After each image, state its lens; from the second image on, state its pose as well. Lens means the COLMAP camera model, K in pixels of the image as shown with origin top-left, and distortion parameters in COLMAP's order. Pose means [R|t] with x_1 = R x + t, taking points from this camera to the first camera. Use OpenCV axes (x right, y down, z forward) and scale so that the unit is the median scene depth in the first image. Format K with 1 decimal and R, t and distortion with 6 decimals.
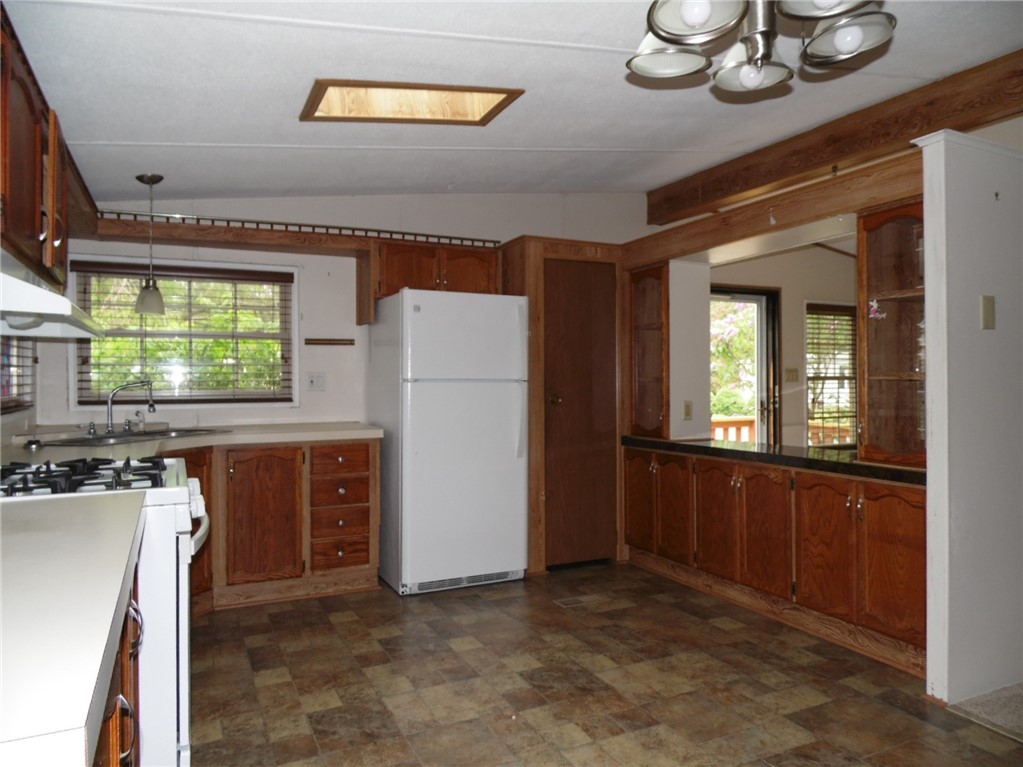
lens RADIAL K [[703.5, 0, 510.7], [0, 703.5, 385.7], [0, 0, 1]] dist [0.000231, -0.000114]
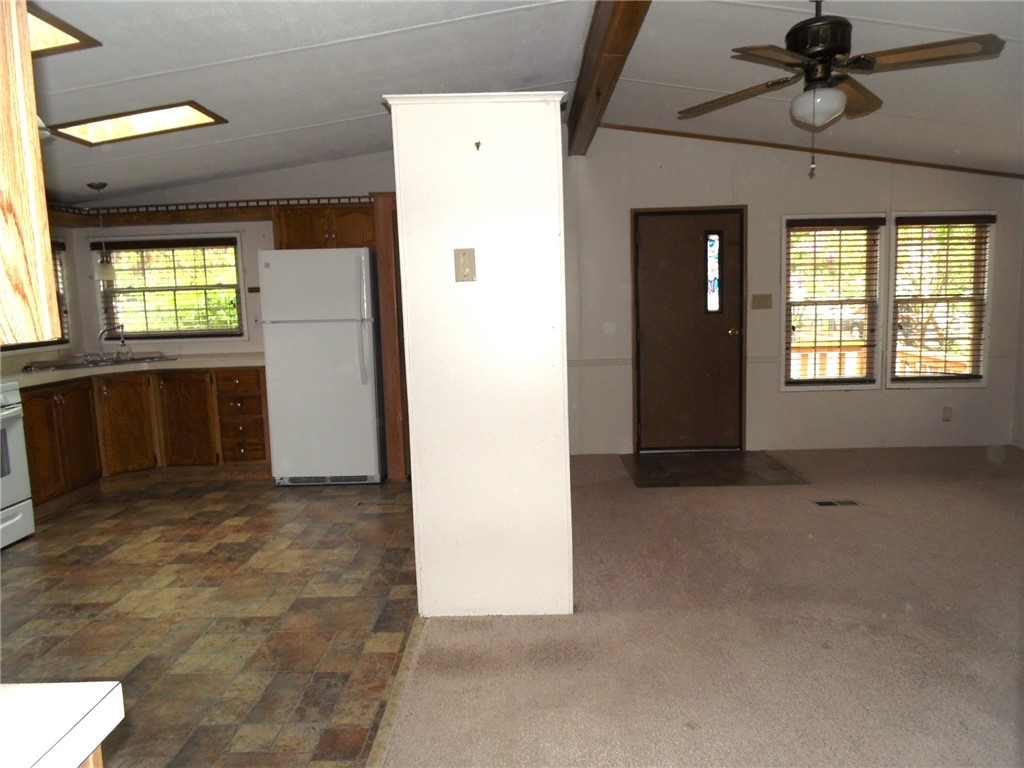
lens RADIAL K [[679.5, 0, 514.5], [0, 679.5, 377.9], [0, 0, 1]] dist [-0.009755, -0.001831]
pose [[0.898291, 0.028823, -0.438455, 0.773851], [0.022392, 0.993547, 0.111189, -0.032253], [0.438831, -0.109698, 0.891849, 0.082787]]
